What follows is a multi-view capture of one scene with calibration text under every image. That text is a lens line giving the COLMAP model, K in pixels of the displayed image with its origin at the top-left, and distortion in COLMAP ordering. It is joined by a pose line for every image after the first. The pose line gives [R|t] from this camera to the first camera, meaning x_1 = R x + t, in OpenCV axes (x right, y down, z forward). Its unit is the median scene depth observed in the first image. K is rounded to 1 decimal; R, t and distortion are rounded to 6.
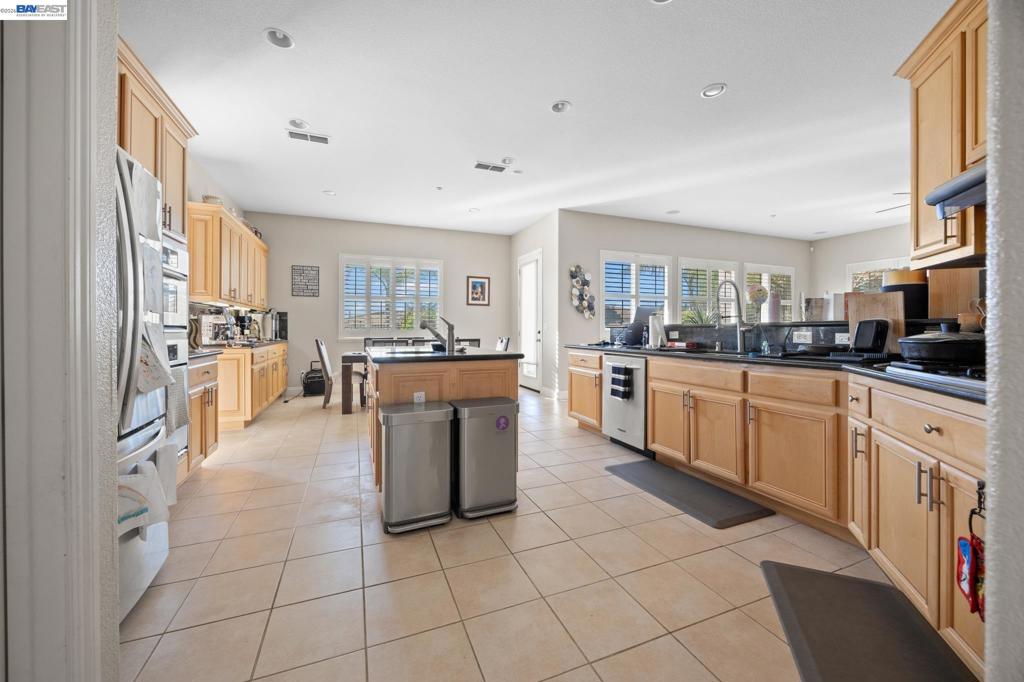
lens RADIAL K [[392.7, 0, 510.0], [0, 392.7, 330.4], [0, 0, 1]] dist [-0.002032, 0.000241]
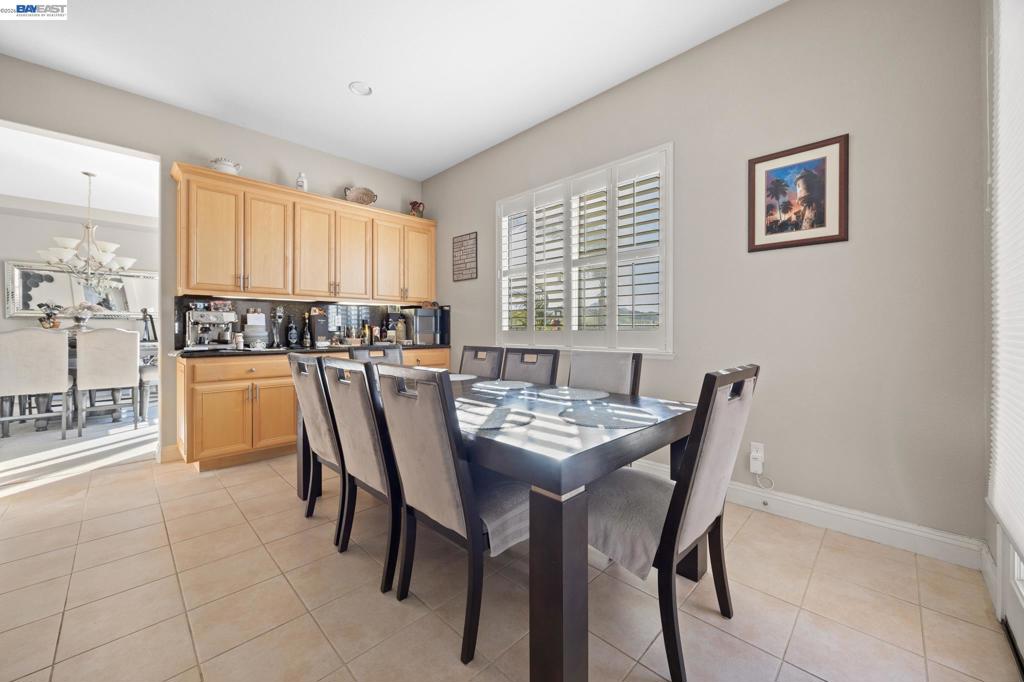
lens RADIAL K [[392.7, 0, 512.1], [0, 392.7, 333.4], [0, 0, 1]] dist [-0.002032, 0.000241]
pose [[0.398738, 0.002312, -0.917062, 0.122137], [-0.005143, 0.999987, 0.000285, 0.001918], [0.917051, 0.004603, 0.398744, 0.824204]]
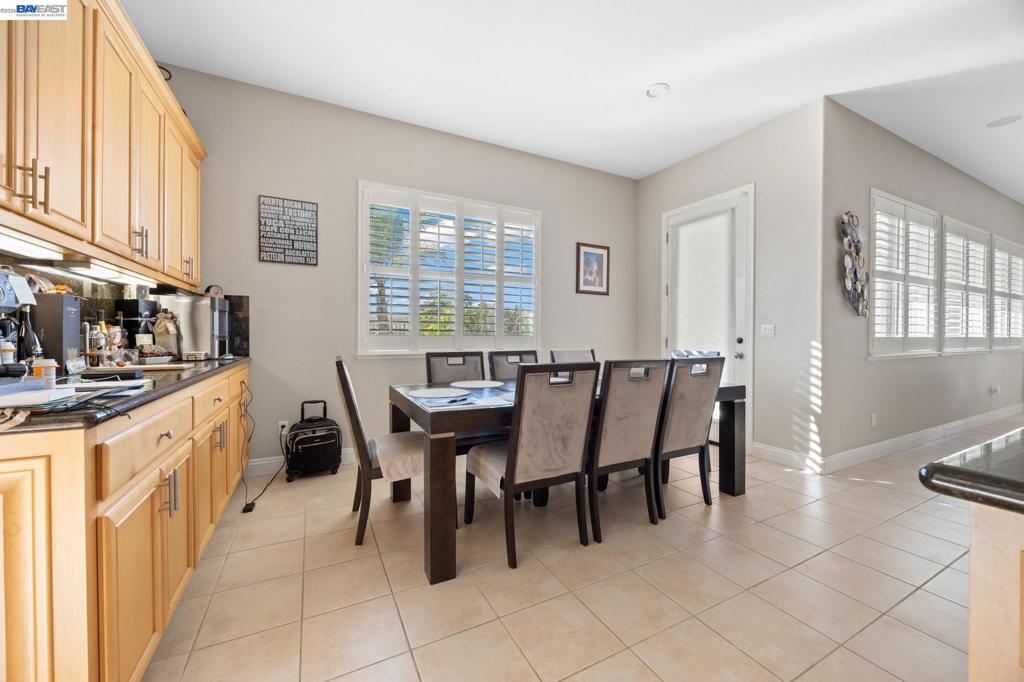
lens RADIAL K [[392.7, 0, 511.6], [0, 392.7, 338.5], [0, 0, 1]] dist [-0.002032, 0.000241]
pose [[0.995554, 0.003001, 0.094147, -0.303807], [-0.003574, 0.999976, 0.005916, -0.000869], [-0.094127, -0.006226, 0.995541, 0.513406]]
